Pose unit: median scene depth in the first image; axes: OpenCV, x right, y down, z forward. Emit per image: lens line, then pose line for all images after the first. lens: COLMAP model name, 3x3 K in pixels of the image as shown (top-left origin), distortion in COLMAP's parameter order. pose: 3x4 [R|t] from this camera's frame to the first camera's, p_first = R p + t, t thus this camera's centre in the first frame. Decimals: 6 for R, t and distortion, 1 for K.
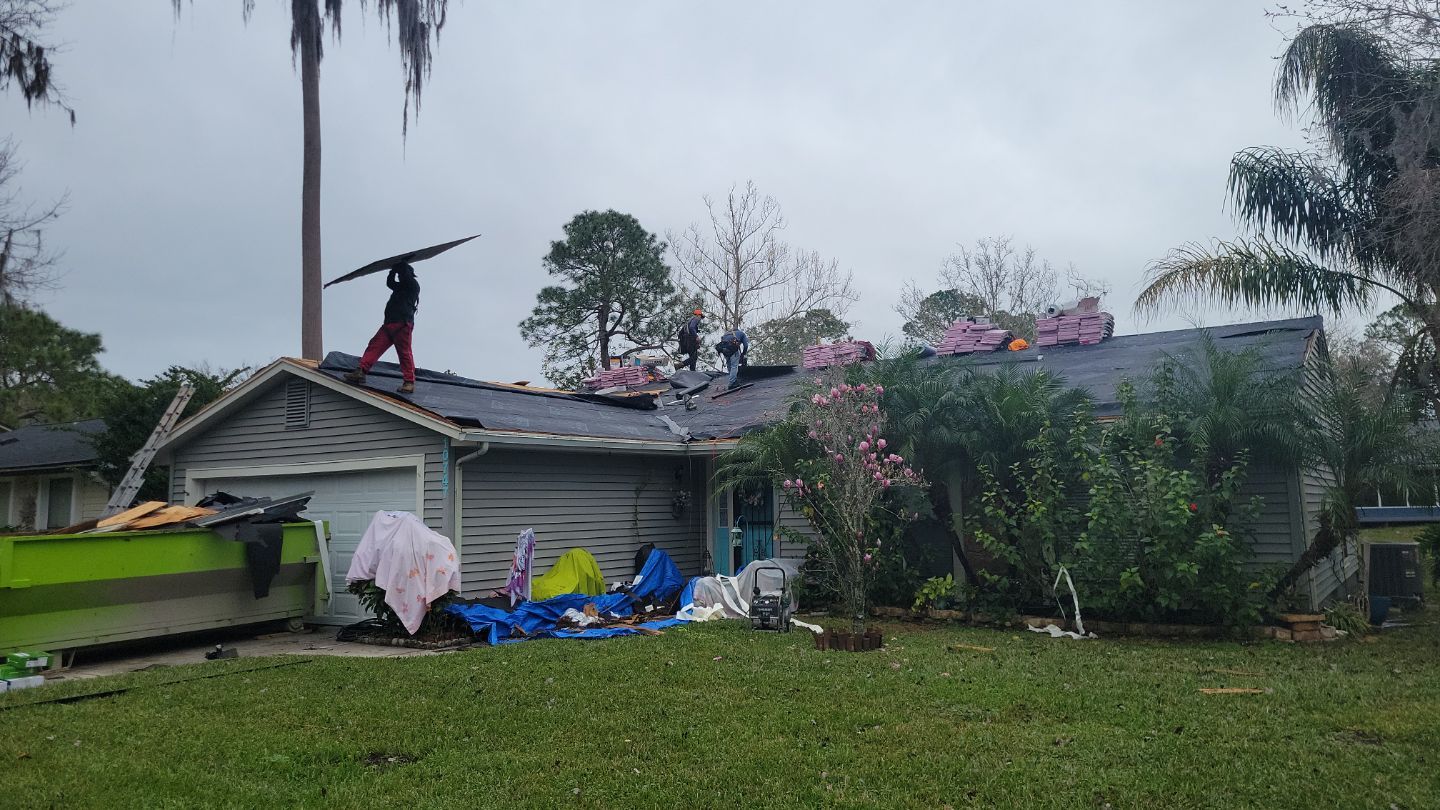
lens RADIAL K [[1064.9, 0, 741.2], [0, 1064.9, 385.4], [0, 0, 1]] dist [0.040492, -0.000005]
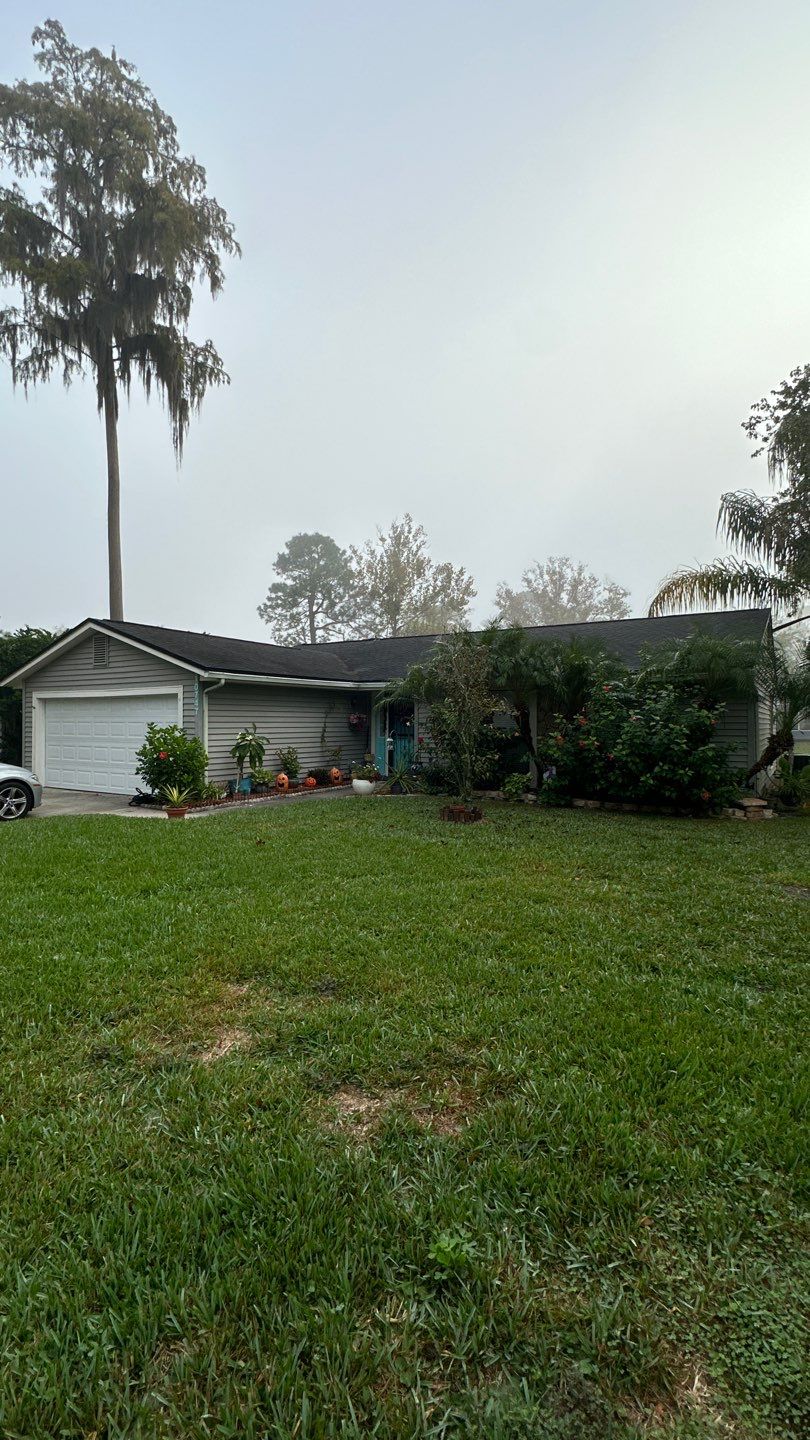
lens RADIAL K [[653.6, 0, 406.9], [0, 653.6, 727.6], [0, 0, 1]] dist [0.000158, -0.000257]
pose [[0.999685, 0.019718, 0.015536, 0.001289], [-0.021422, 0.992722, 0.118506, 0.001699], [-0.013086, -0.118802, 0.992832, 0.017731]]
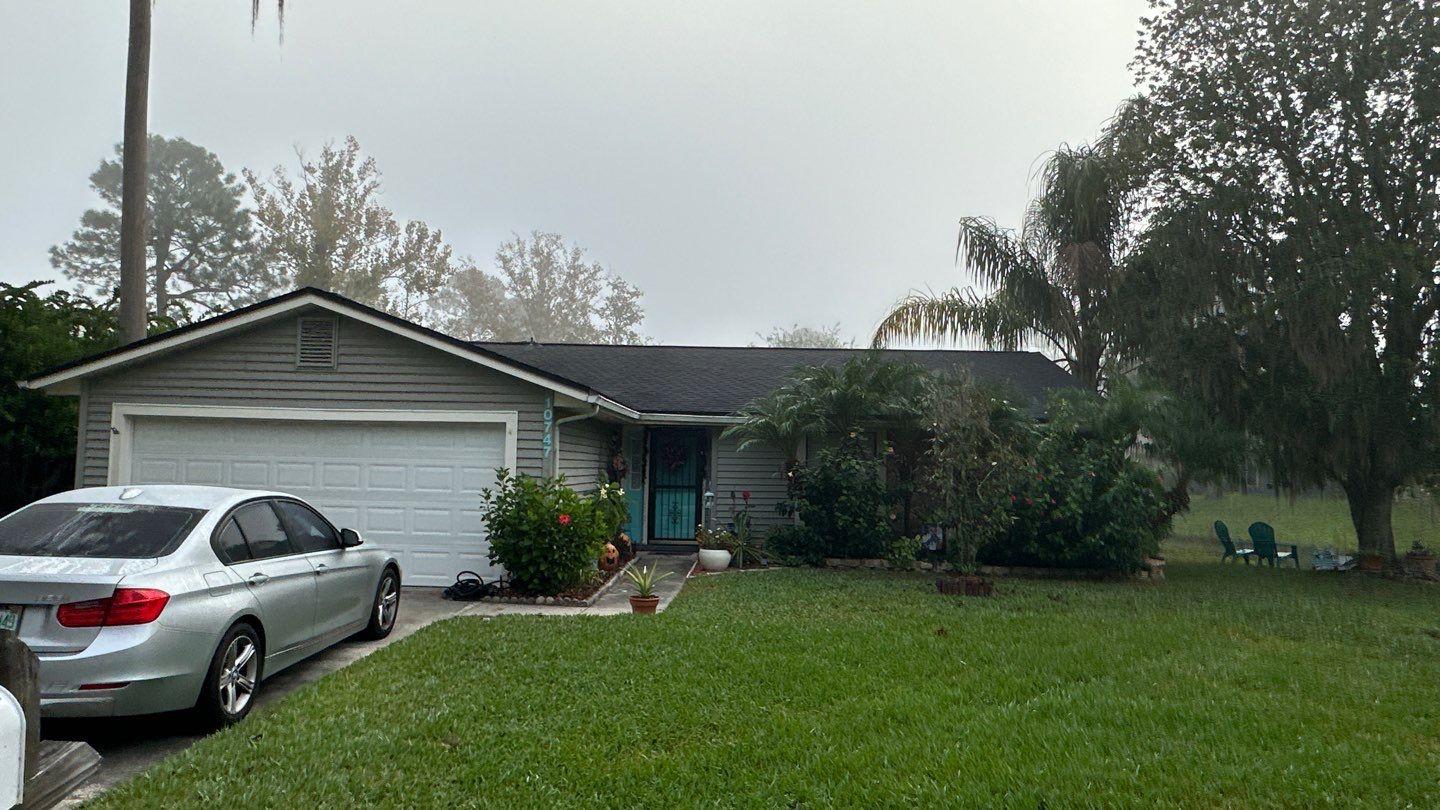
lens RADIAL K [[936.3, 0, 720.1], [0, 936.3, 448.5], [0, 0, 1]] dist [-0.000991, -0.000909]
pose [[0.864028, 0.047015, 0.501243, -0.130889], [-0.093582, 0.993277, 0.068148, 0.005194], [-0.494669, -0.105789, 0.862619, 0.038517]]
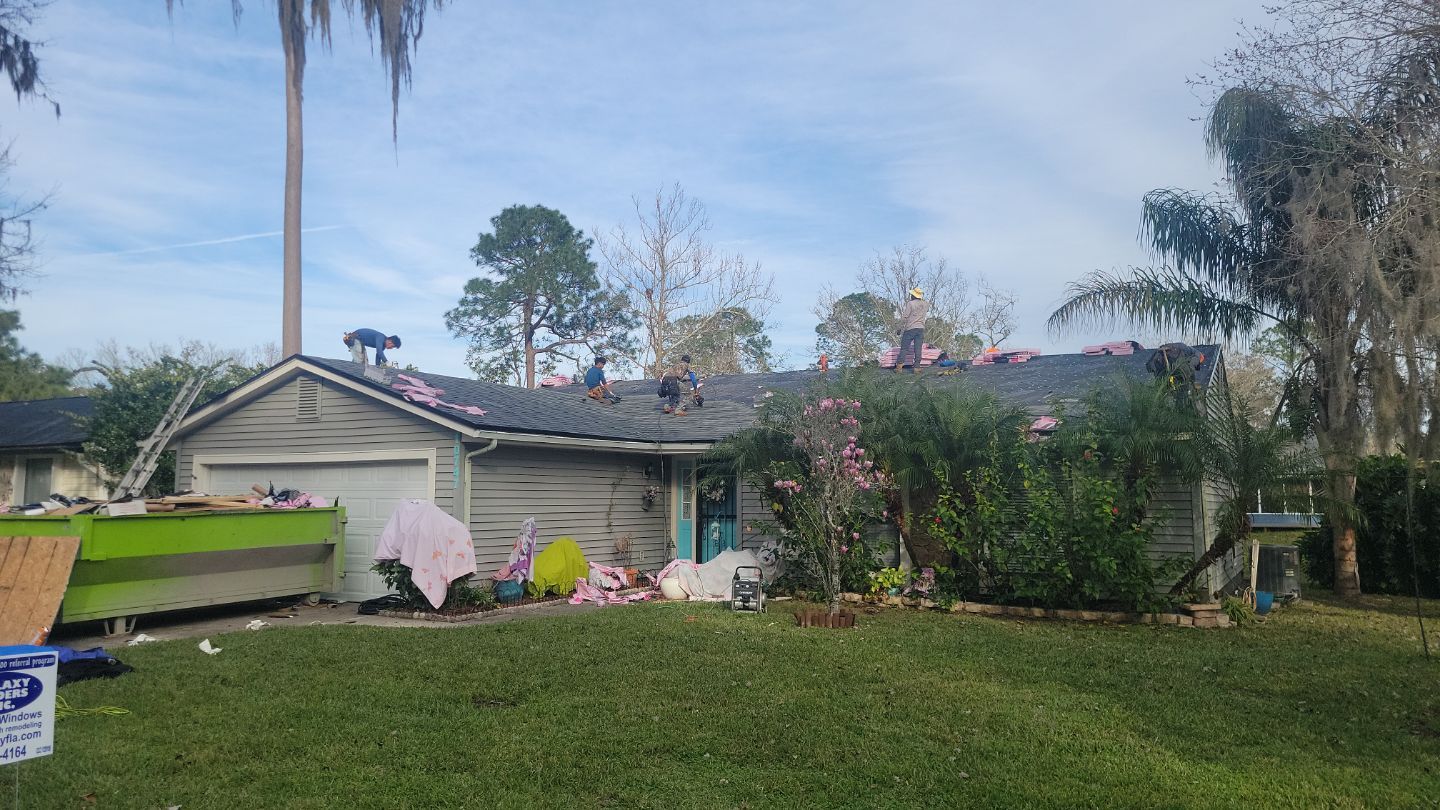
lens RADIAL K [[1062.6, 0, 708.0], [0, 1062.6, 396.2], [0, 0, 1]] dist [0.044568, -0.010617]
pose [[0.997857, 0.028654, 0.058830, -0.019017], [-0.029620, 0.999439, 0.015621, -0.003492], [-0.058349, -0.017330, 0.998146, -0.027413]]
